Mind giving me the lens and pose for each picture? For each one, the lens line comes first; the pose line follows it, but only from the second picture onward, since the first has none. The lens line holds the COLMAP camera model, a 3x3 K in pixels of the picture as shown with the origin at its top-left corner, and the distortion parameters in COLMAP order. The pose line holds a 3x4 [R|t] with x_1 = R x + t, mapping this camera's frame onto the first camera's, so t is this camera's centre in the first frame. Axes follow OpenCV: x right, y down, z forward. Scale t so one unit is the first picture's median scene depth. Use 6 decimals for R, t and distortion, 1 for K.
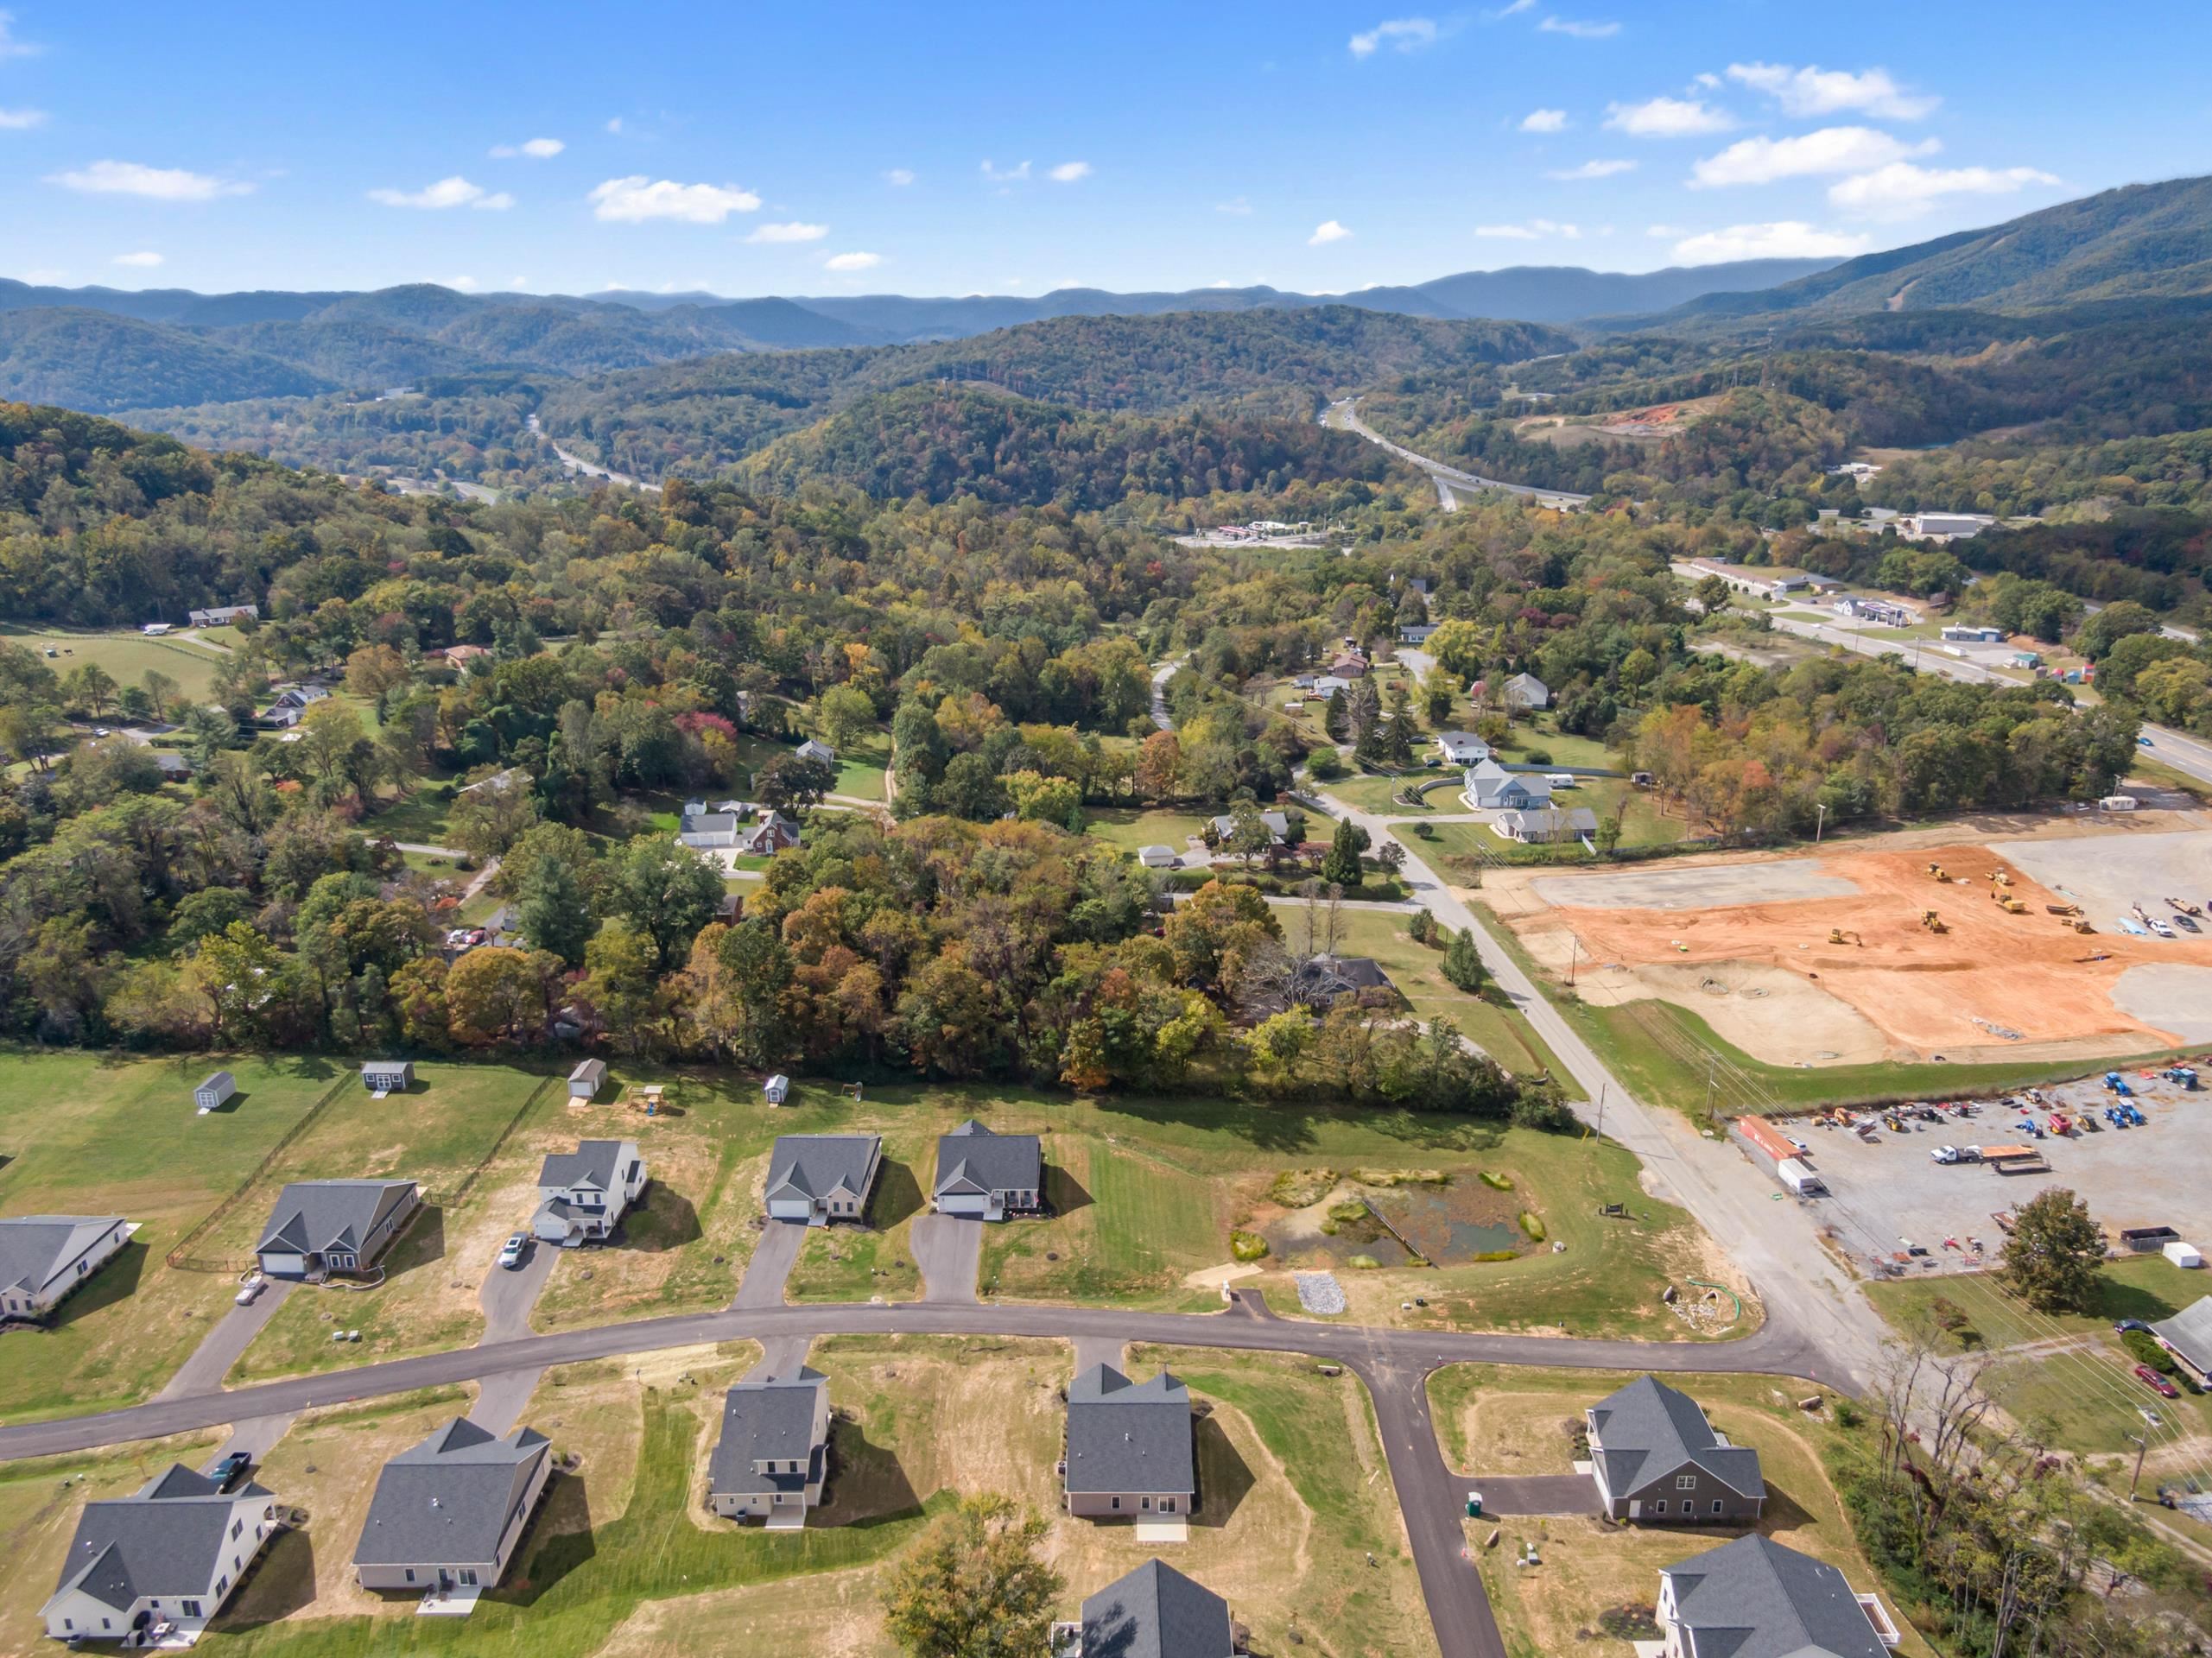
lens RADIAL K [[1596.5, 0, 1106.0], [0, 1596.5, 829.0], [0, 0, 1]] dist [0.041218, -0.049552]
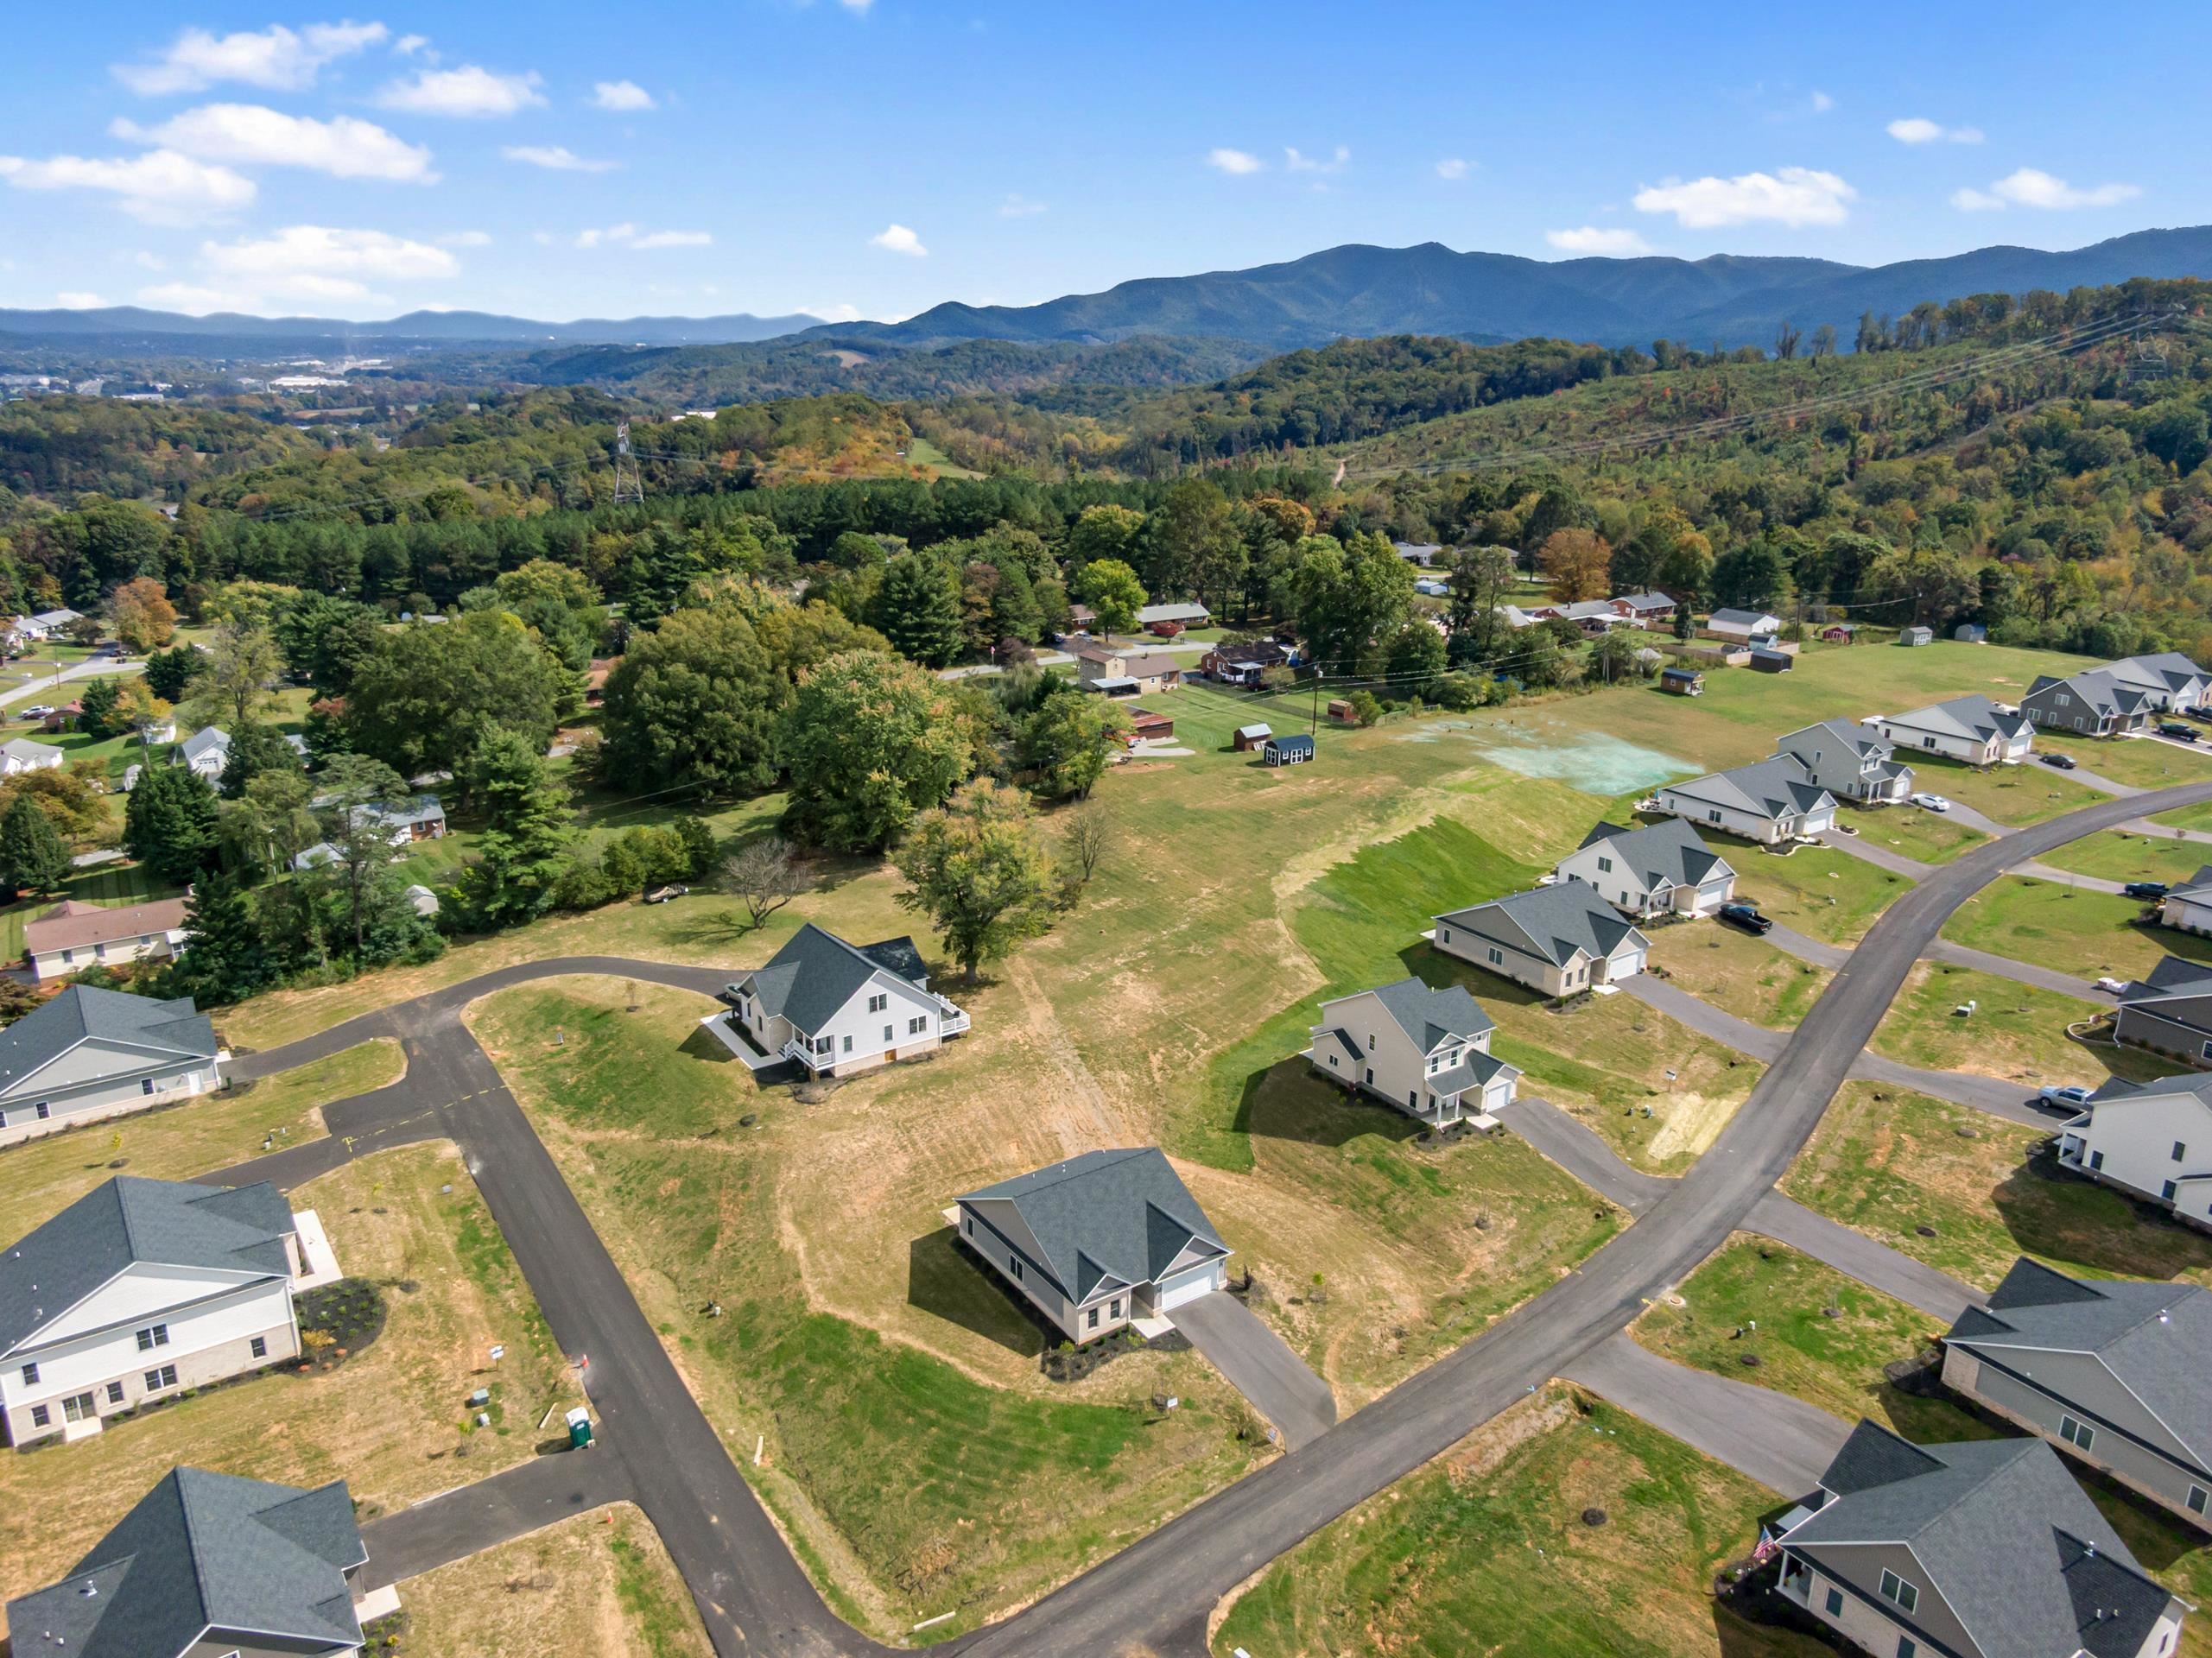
lens RADIAL K [[1584.4, 0, 1106.0], [0, 1584.4, 829.0], [0, 0, 1]] dist [0.052915, -0.060355]
pose [[-0.817149, 0.172217, -0.550098, 0.296054], [-0.184330, 0.826146, 0.532452, -0.106589], [0.546159, 0.536492, -0.643340, 1.129967]]
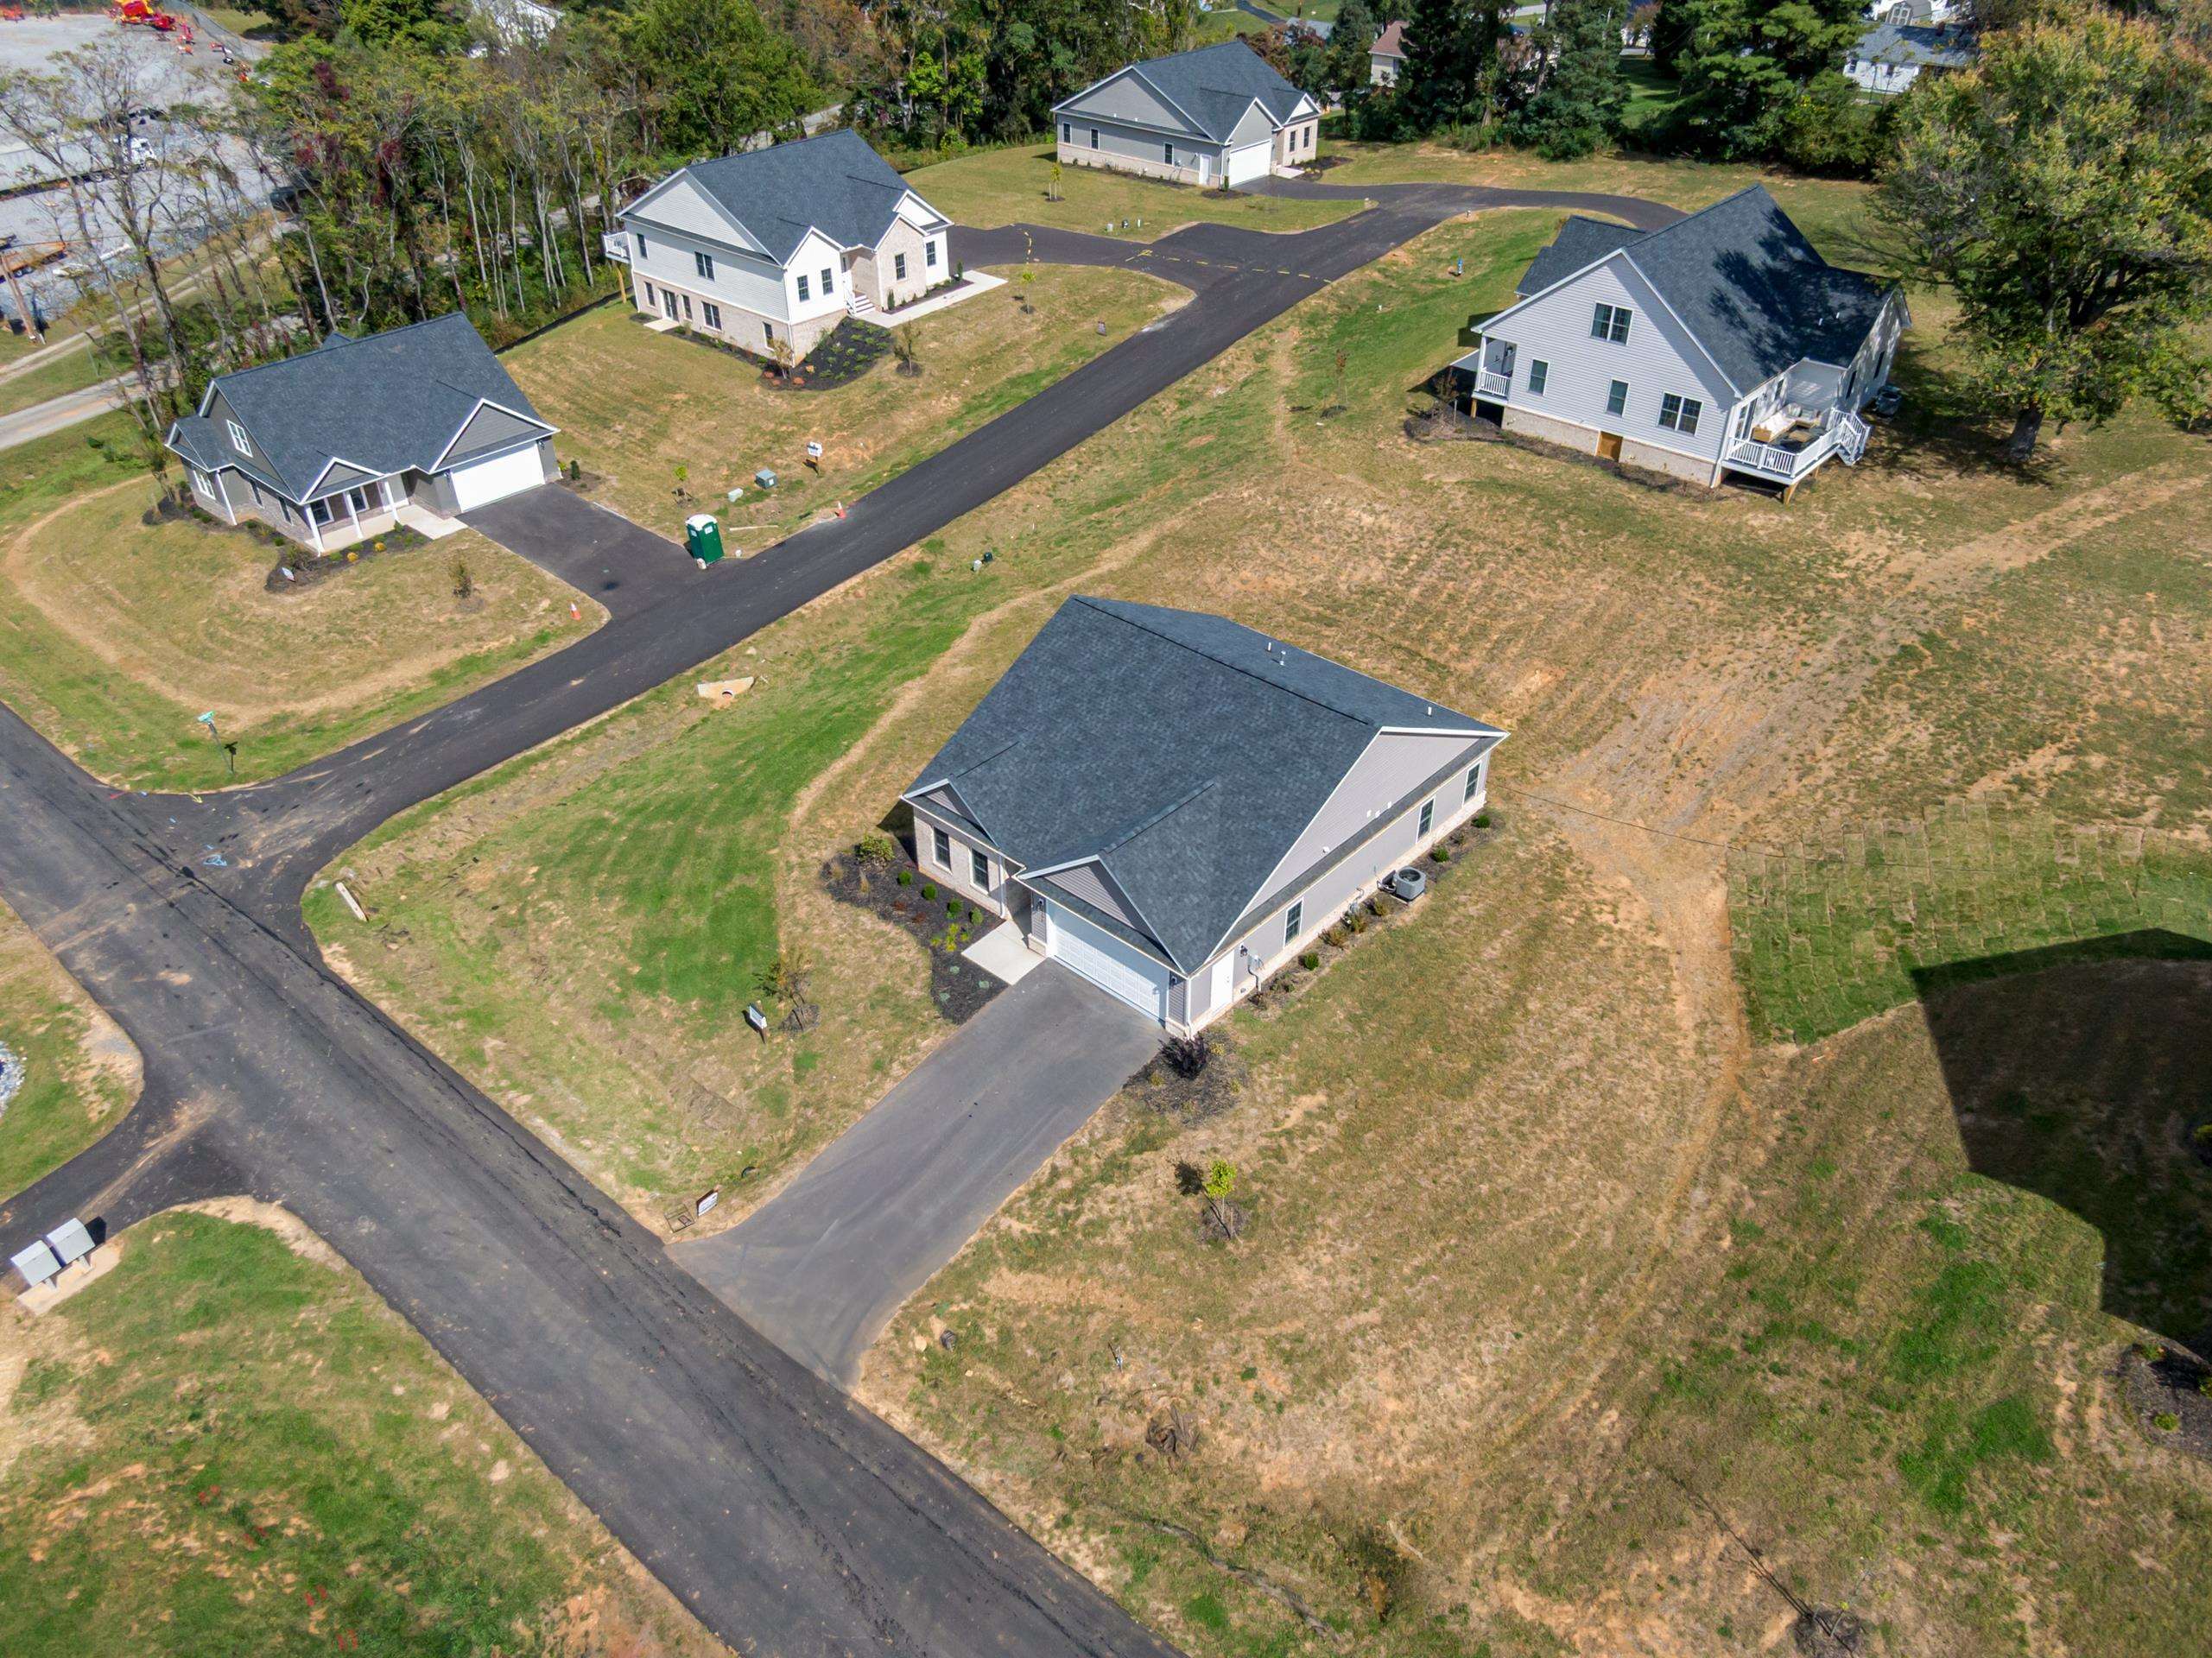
lens RADIAL K [[1596.5, 0, 1106.0], [0, 1596.5, 829.0], [0, 0, 1]] dist [0.041218, -0.049552]
pose [[-0.743692, -0.382235, 0.548469, -0.125513], [0.218482, 0.636404, 0.739767, 0.121728], [-0.631813, 0.669990, -0.389777, 0.956950]]
